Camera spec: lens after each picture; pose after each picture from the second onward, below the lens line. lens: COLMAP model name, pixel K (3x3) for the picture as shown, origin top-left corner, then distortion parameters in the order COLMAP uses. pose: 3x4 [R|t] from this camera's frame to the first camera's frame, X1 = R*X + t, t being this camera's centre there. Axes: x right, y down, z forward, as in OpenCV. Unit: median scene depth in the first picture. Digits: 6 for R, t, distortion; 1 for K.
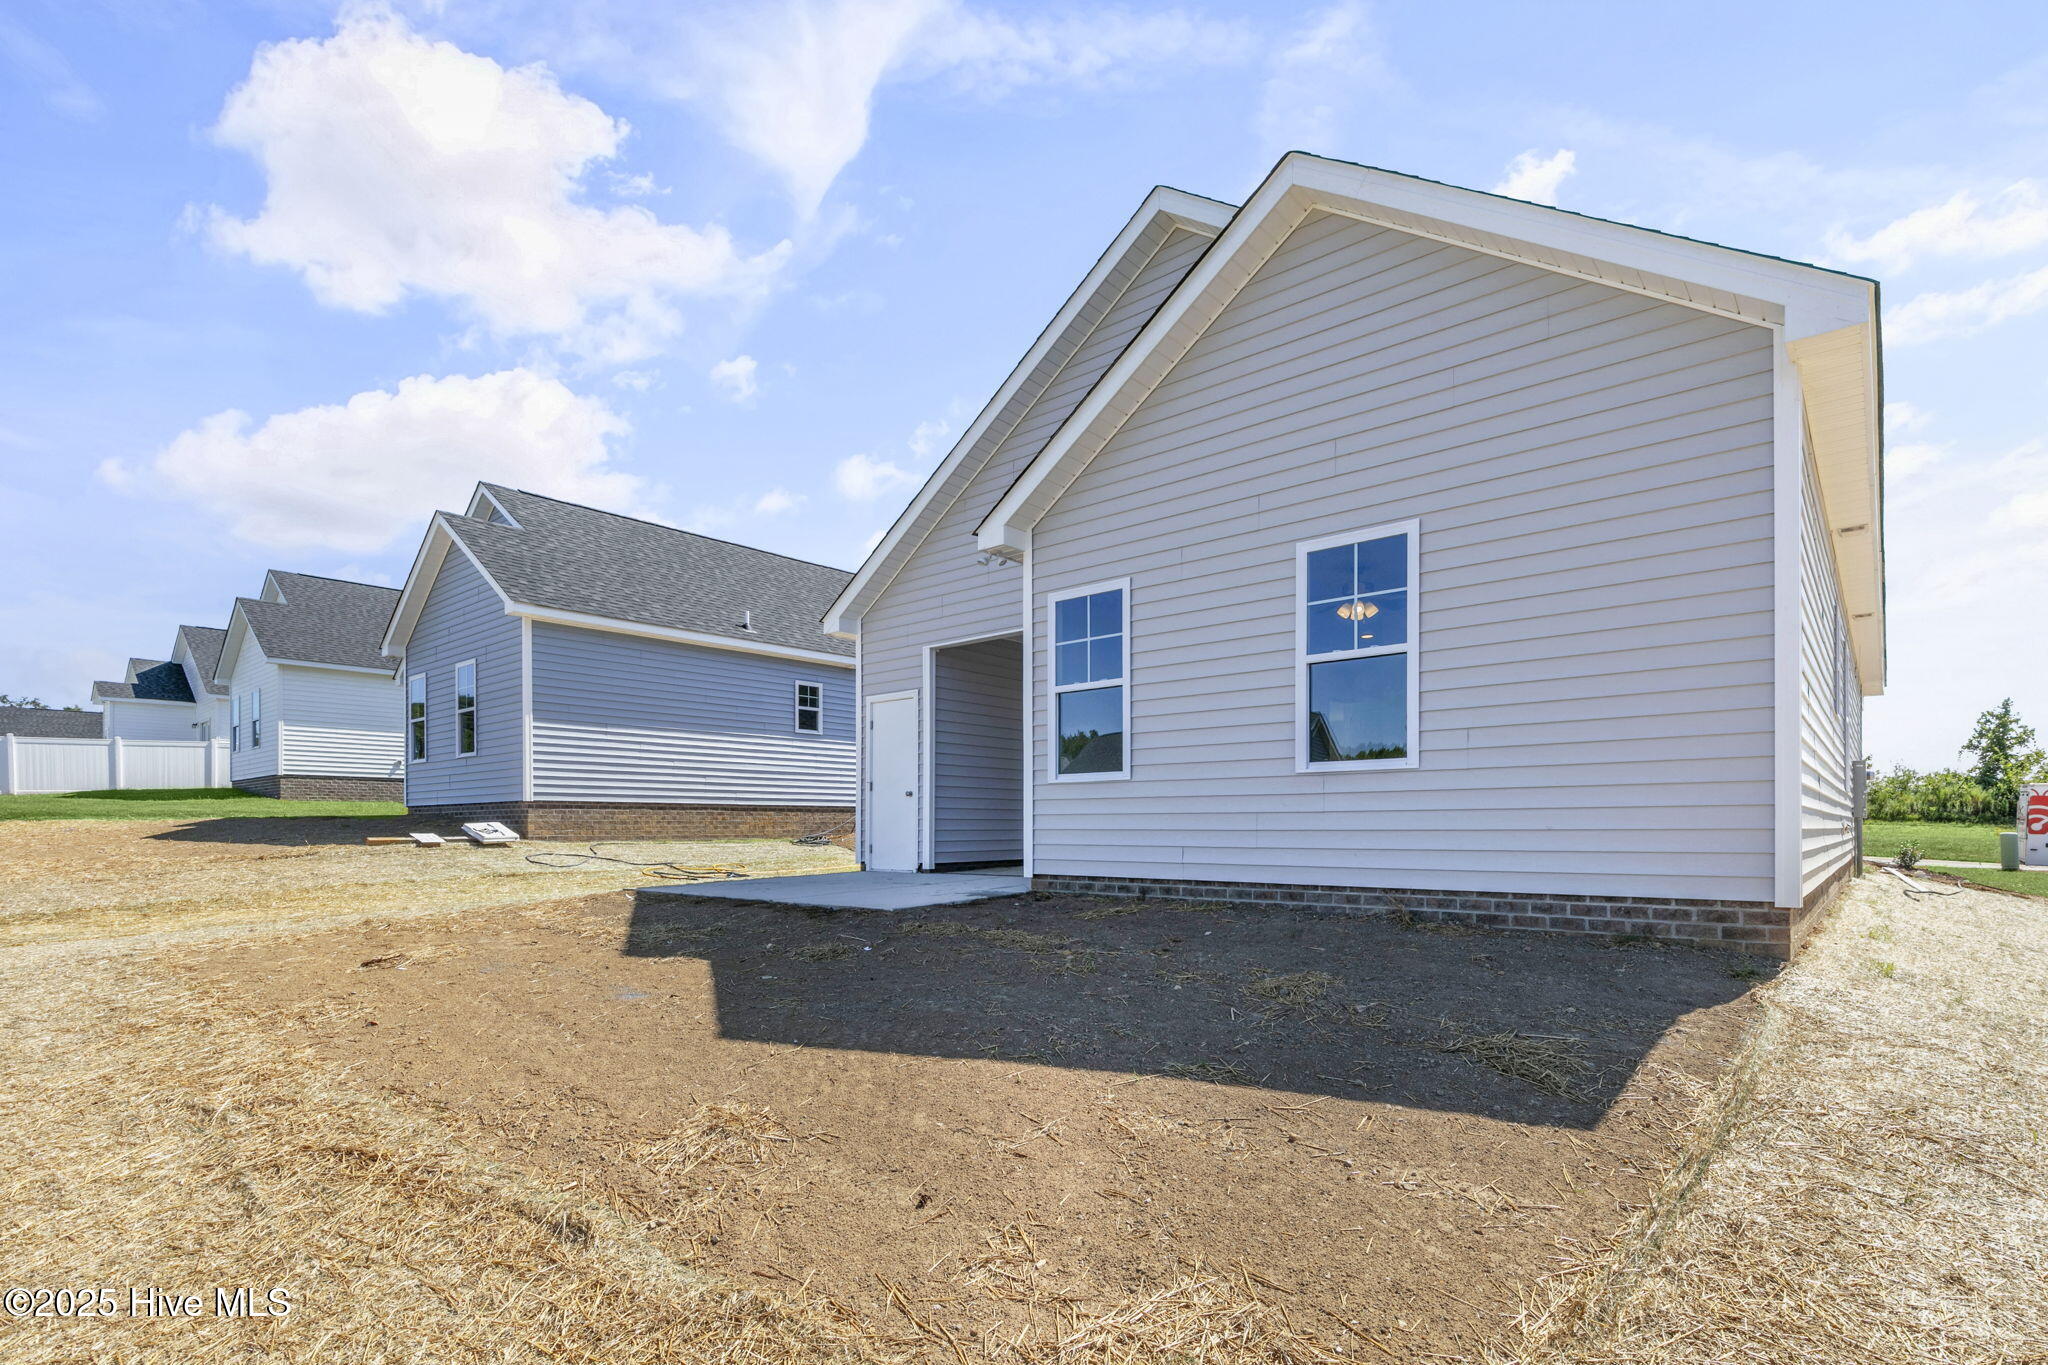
lens RADIAL K [[1007.9, 0, 1053.9], [0, 1007.9, 826.5], [0, 0, 1]] dist [0.001962, 0.000063]
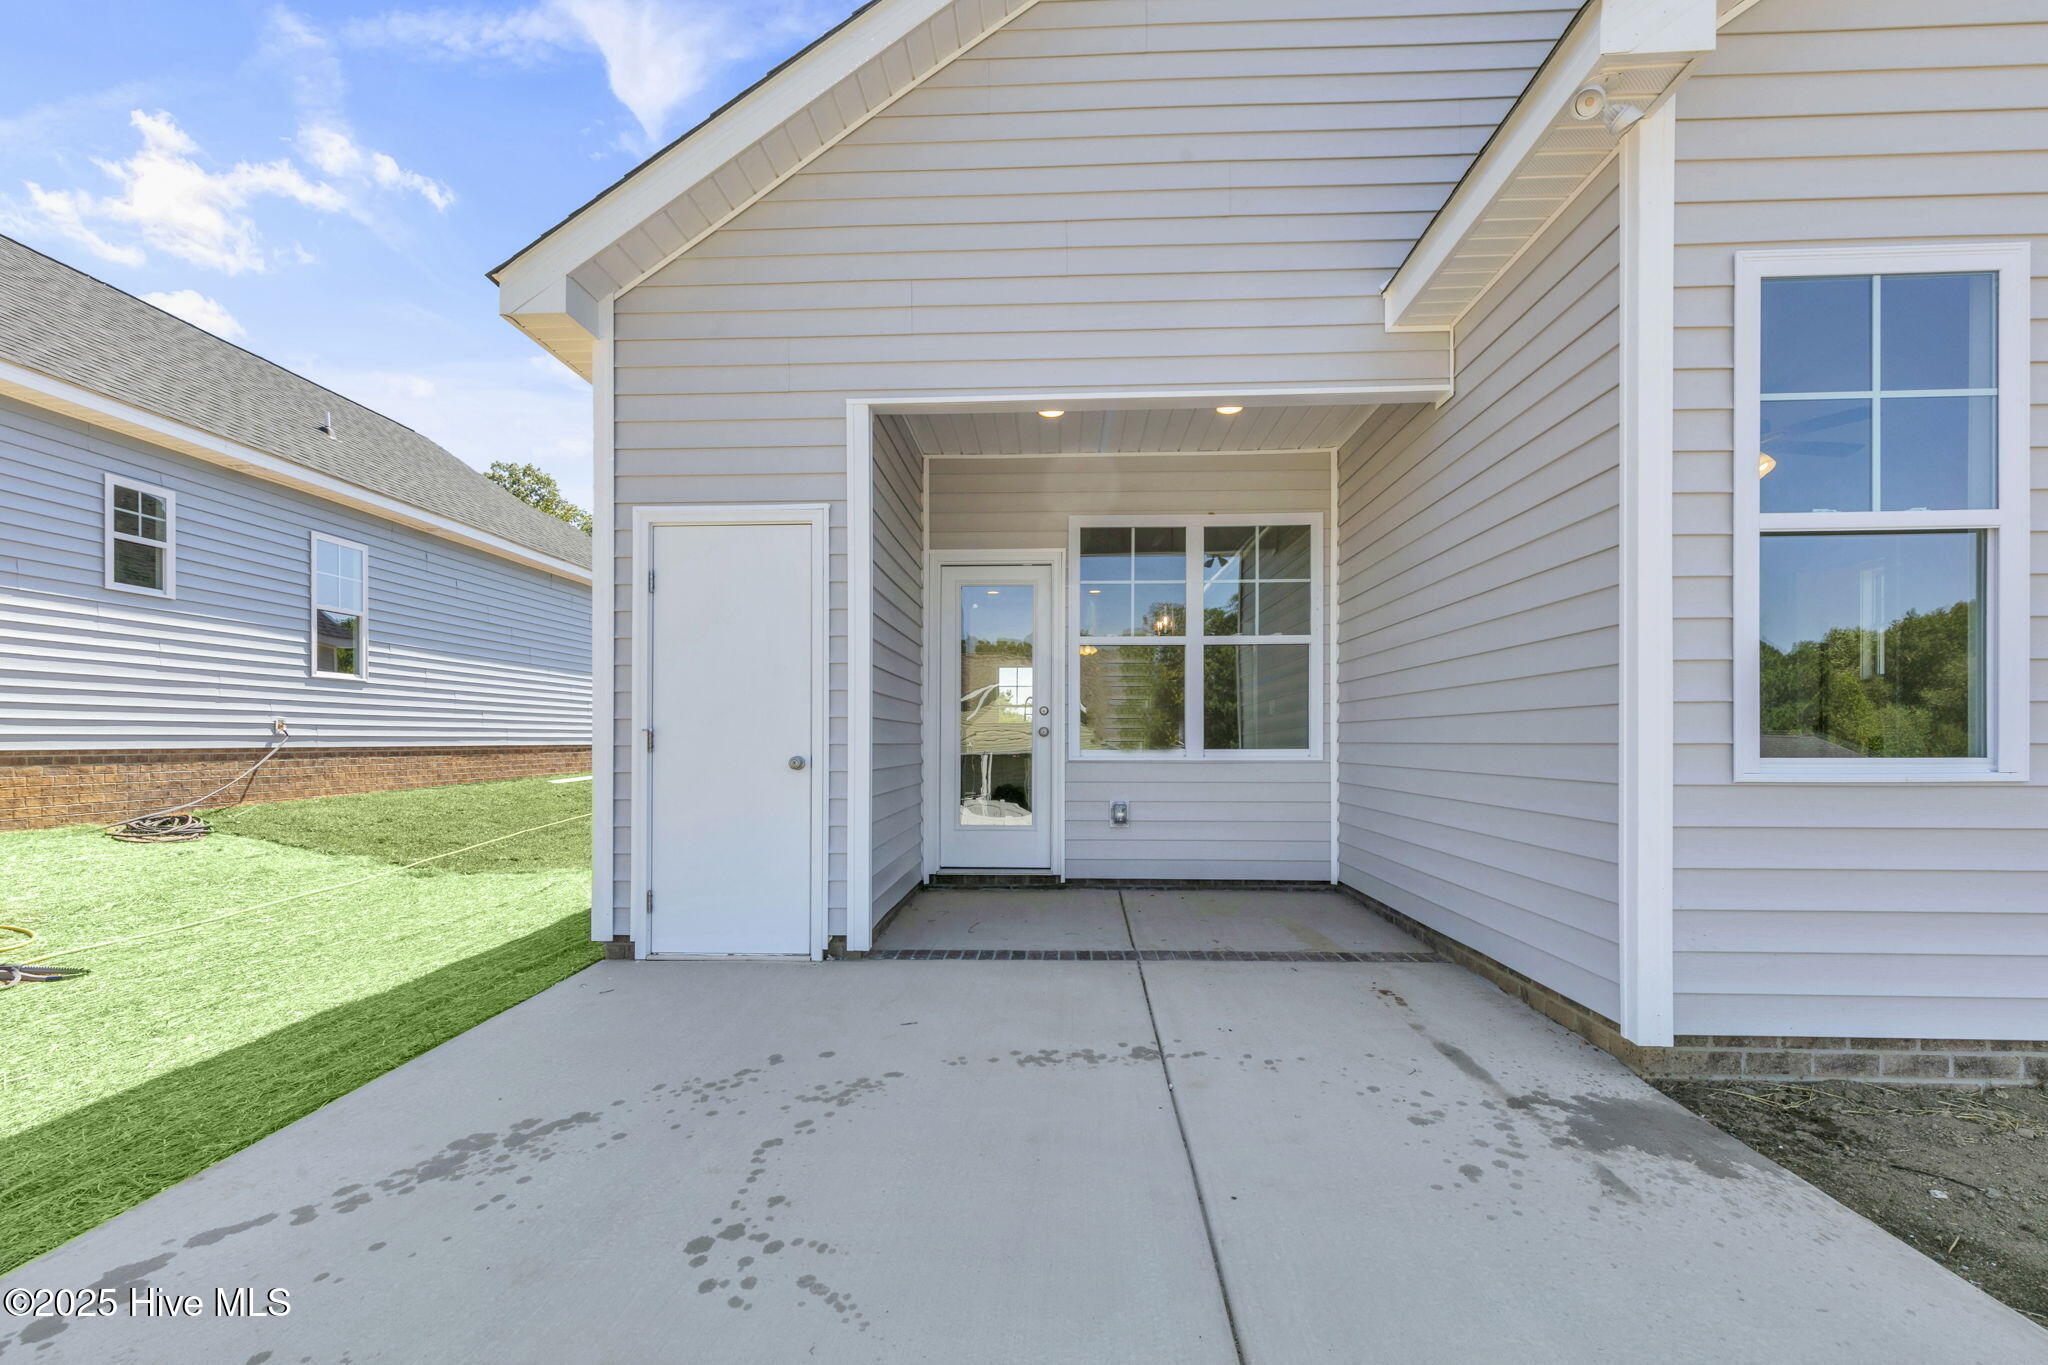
lens RADIAL K [[941.8, 0, 1030.2], [0, 941.8, 743.8], [0, 0, 1]] dist [0.009707, -0.000575]
pose [[0.792352, 0.001664, 0.610061, -0.436705], [-0.003869, 0.999990, 0.002299, -0.060235], [-0.610051, -0.004182, 0.792351, 0.946660]]
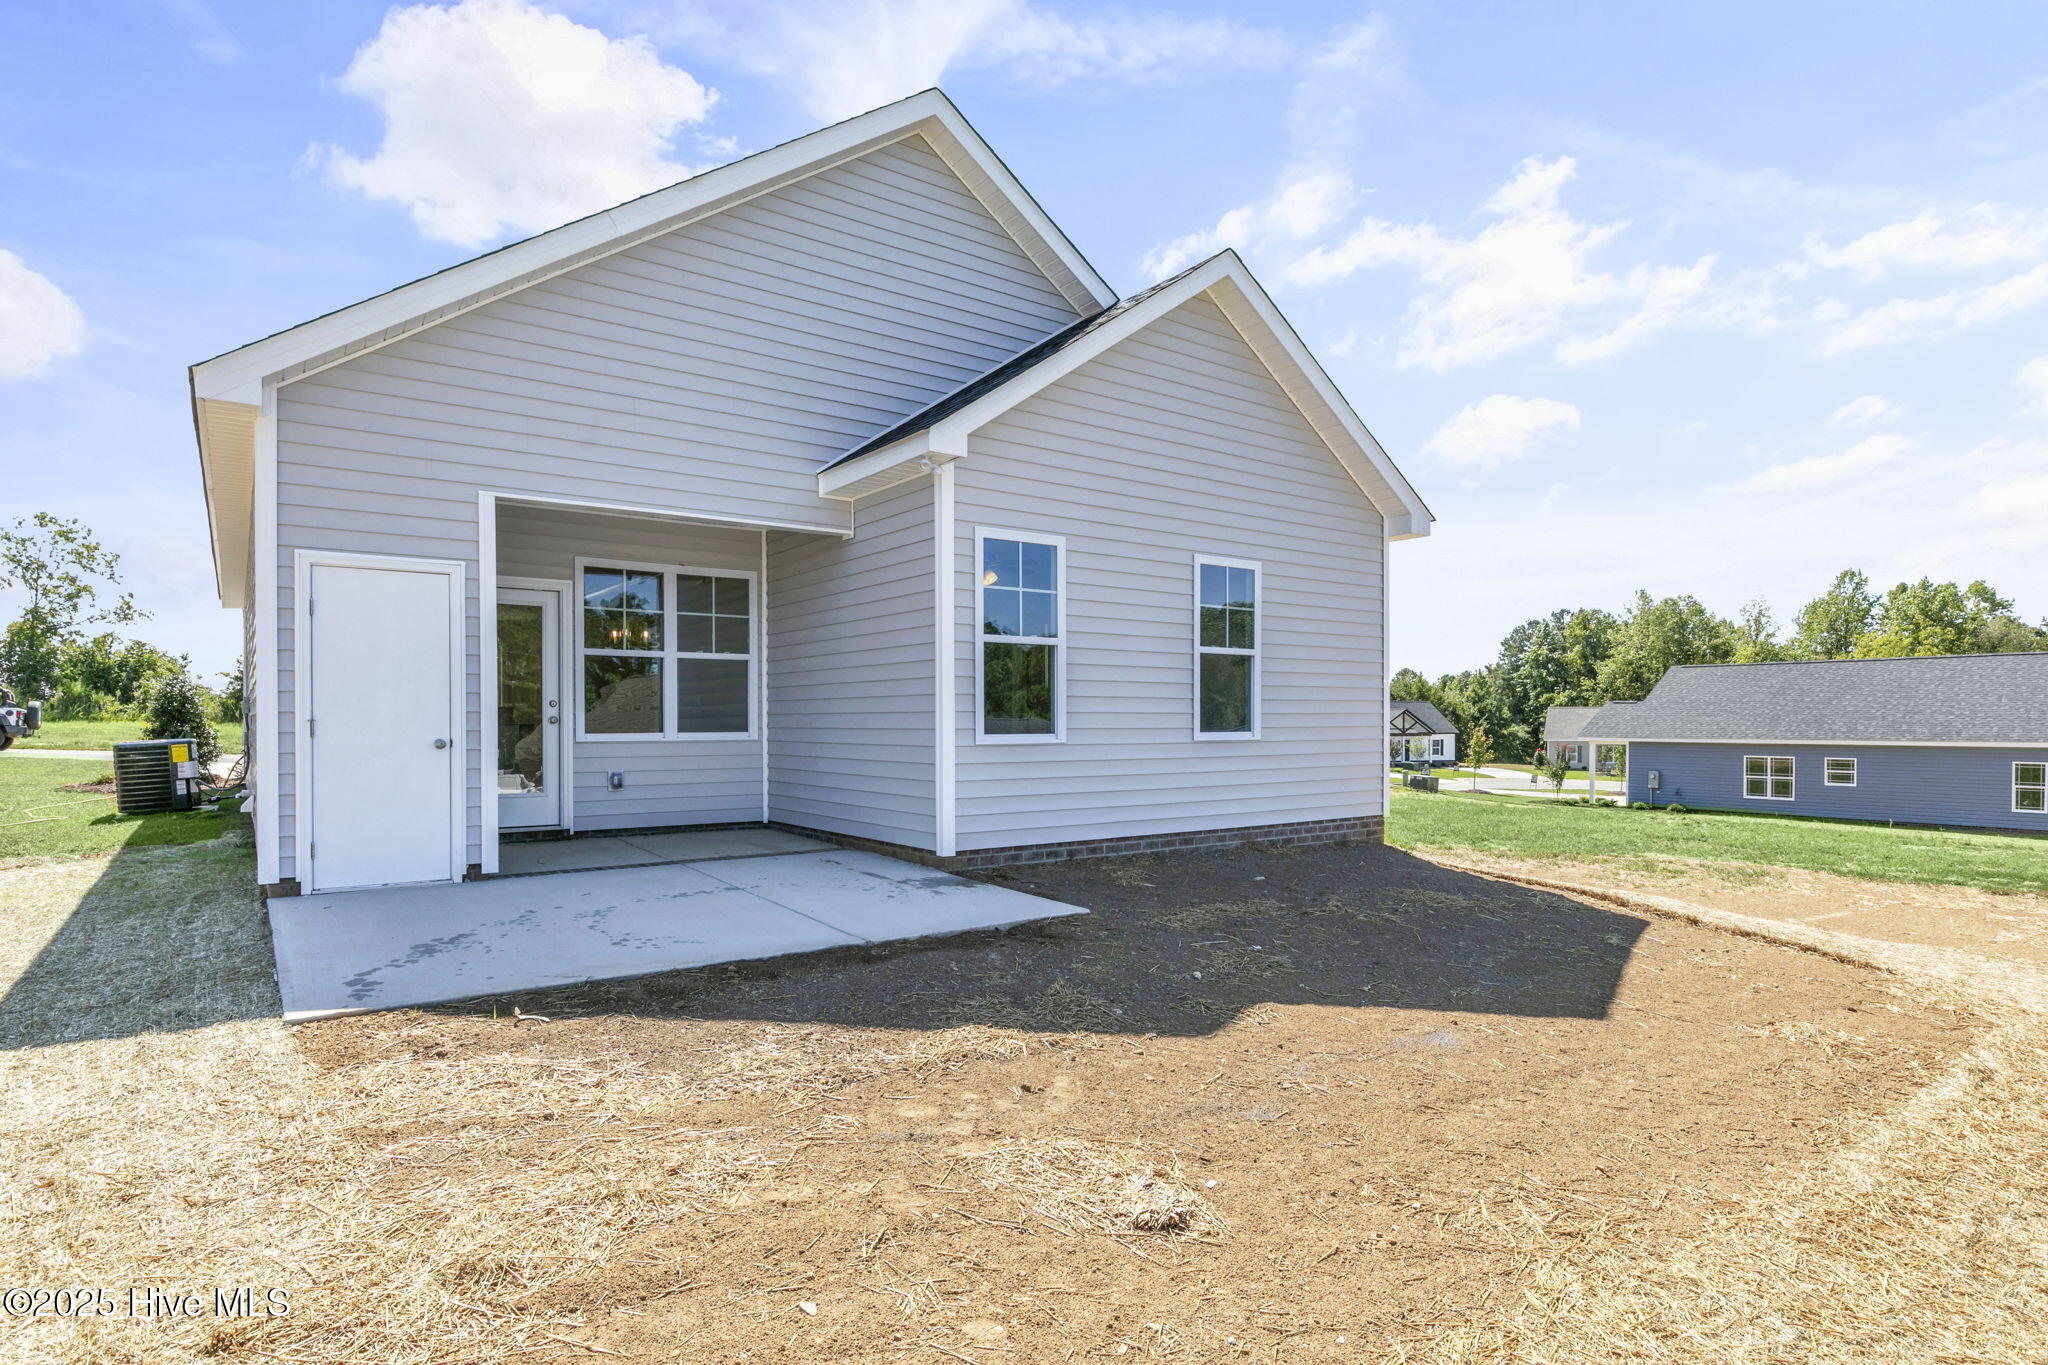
lens RADIAL K [[1052.8, 0, 1034.7], [0, 1052.8, 735.2], [0, 0, 1]] dist [-0.003141, -0.000239]
pose [[0.232225, -0.008115, 0.972628, -0.934133], [-0.002063, 0.999959, 0.008835, -0.062994], [-0.972660, -0.004059, 0.232199, 0.791251]]
